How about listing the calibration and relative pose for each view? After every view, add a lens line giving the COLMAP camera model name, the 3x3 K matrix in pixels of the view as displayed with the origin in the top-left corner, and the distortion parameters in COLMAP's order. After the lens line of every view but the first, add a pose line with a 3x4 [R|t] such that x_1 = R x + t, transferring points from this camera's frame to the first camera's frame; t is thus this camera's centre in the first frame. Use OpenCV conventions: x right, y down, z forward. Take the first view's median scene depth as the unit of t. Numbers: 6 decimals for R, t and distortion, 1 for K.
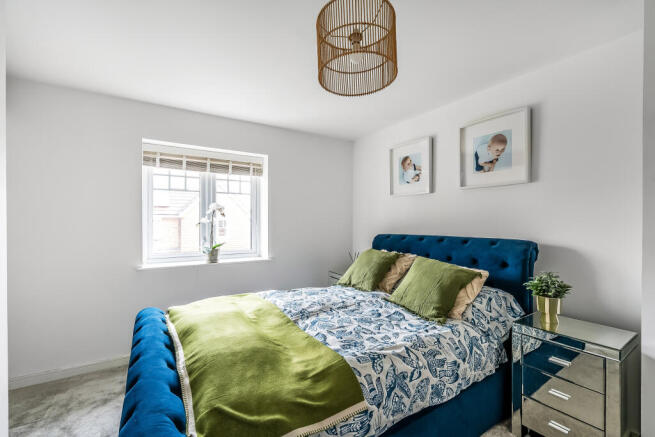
lens RADIAL K [[302.3, 0, 327.5], [0, 302.3, 218.5], [0, 0, 1]] dist [0.032748, -0.000112]
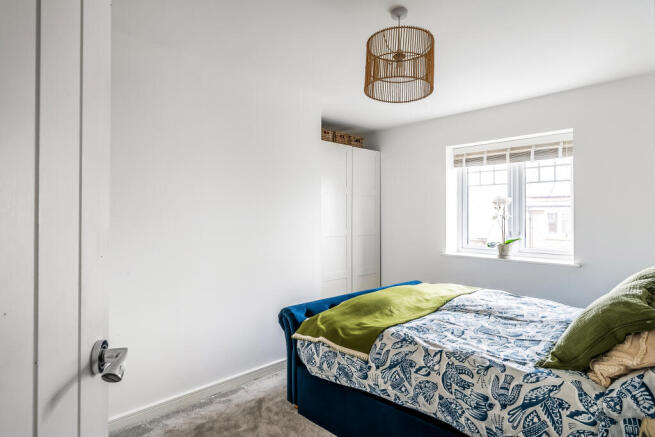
lens RADIAL K [[400.4, 0, 327.5], [0, 400.4, 218.5], [0, 0, 1]] dist [0.002366, 0.001313]
pose [[0.133261, 0.005008, -0.991068, 1.267211], [0.000621, 0.999987, 0.005136, 0.021336], [0.991081, -0.001300, 0.133256, 0.455570]]
